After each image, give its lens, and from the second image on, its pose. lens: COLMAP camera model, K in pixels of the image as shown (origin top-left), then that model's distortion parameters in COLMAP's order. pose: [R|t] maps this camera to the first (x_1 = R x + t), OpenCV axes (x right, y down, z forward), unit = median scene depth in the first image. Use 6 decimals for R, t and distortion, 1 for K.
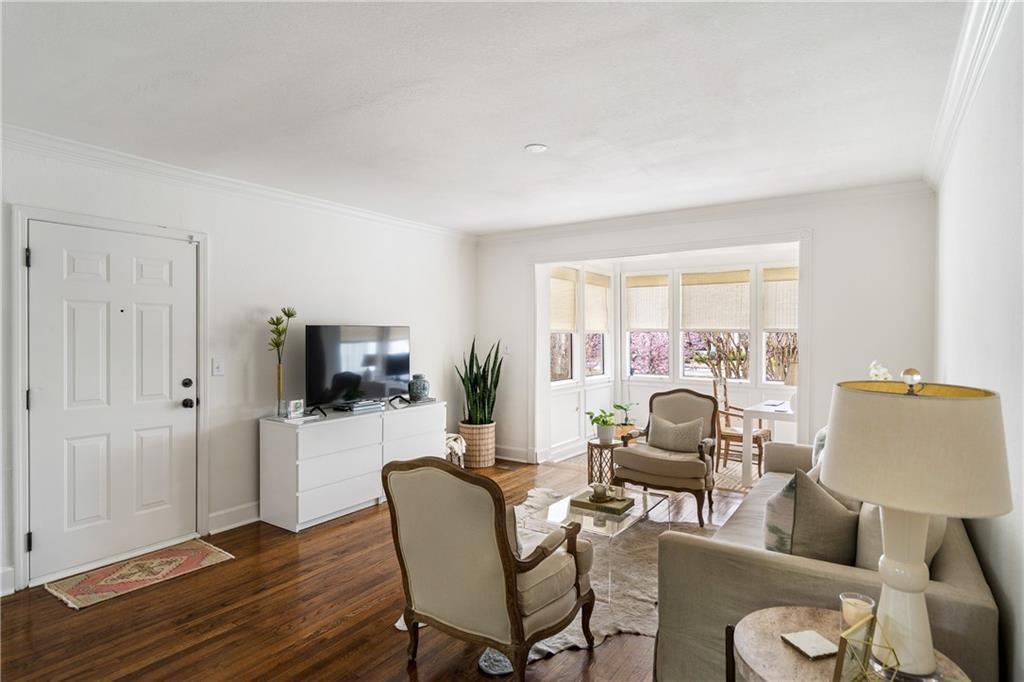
lens RADIAL K [[538.5, 0, 514.8], [0, 538.5, 338.9], [0, 0, 1]] dist [-0.000187, -0.000025]
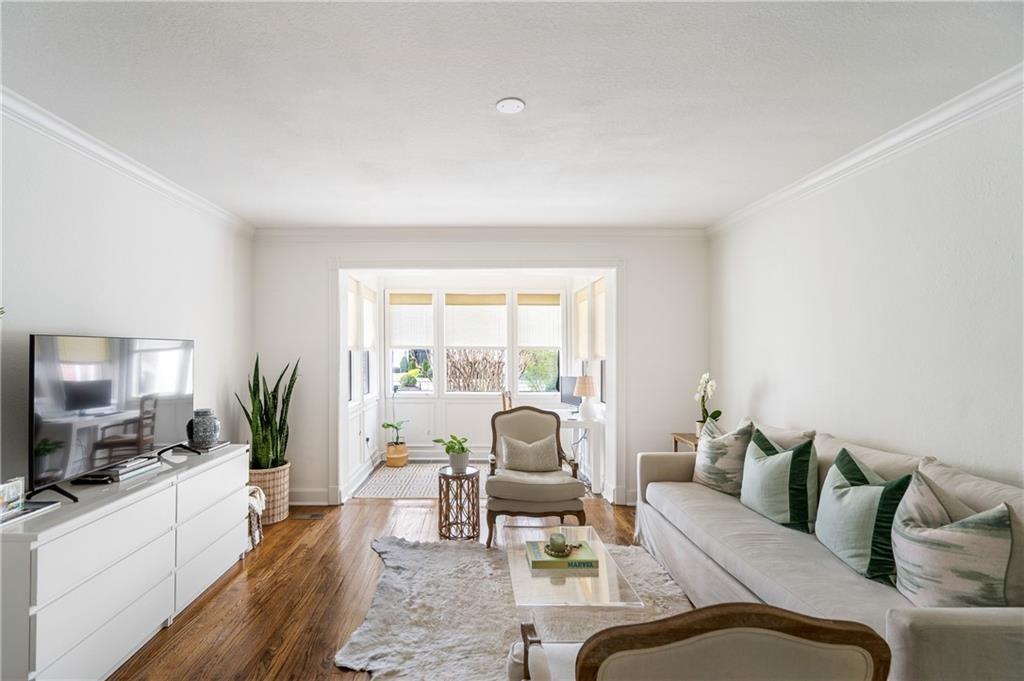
lens RADIAL K [[481.2, 0, 505.7], [0, 481.2, 345.2], [0, 0, 1]] dist [0.002141, 0.000627]
pose [[0.830179, 0.006167, 0.557463, -0.170965], [0.005957, 0.999784, -0.019932, -0.001898], [-0.557466, 0.019868, 0.829962, 0.225743]]
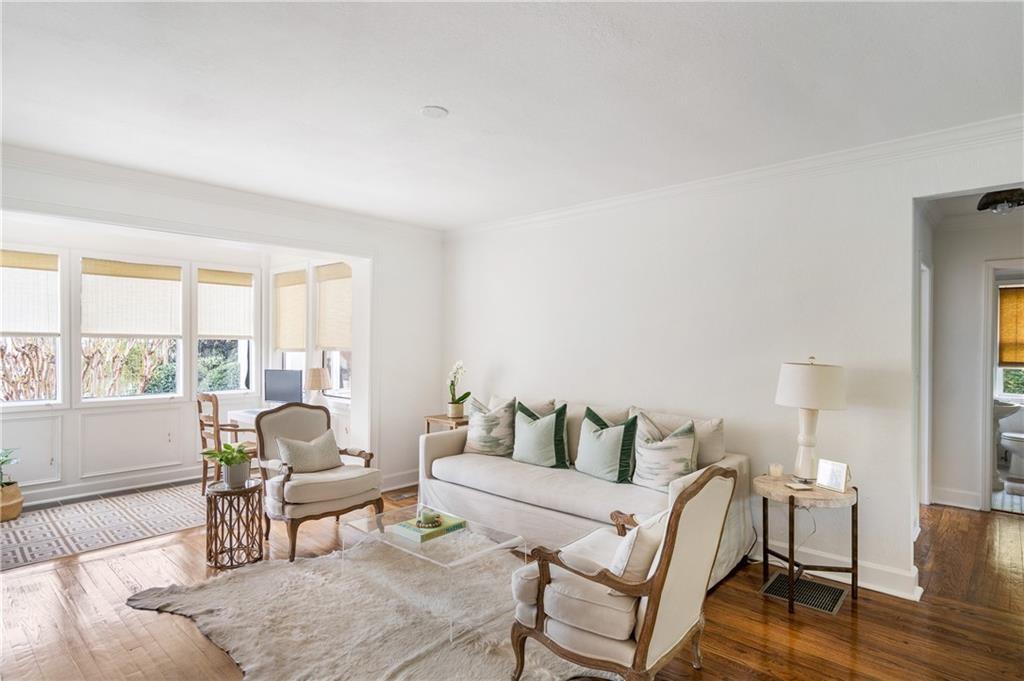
lens RADIAL K [[546.5, 0, 513.8], [0, 546.5, 339.0], [0, 0, 1]] dist [0.005484, 0.000511]
pose [[0.153025, 0.003095, 0.988217, -0.415272], [0.006438, 0.999971, -0.004129, -0.005120], [-0.988201, 0.006994, 0.153001, 0.399214]]
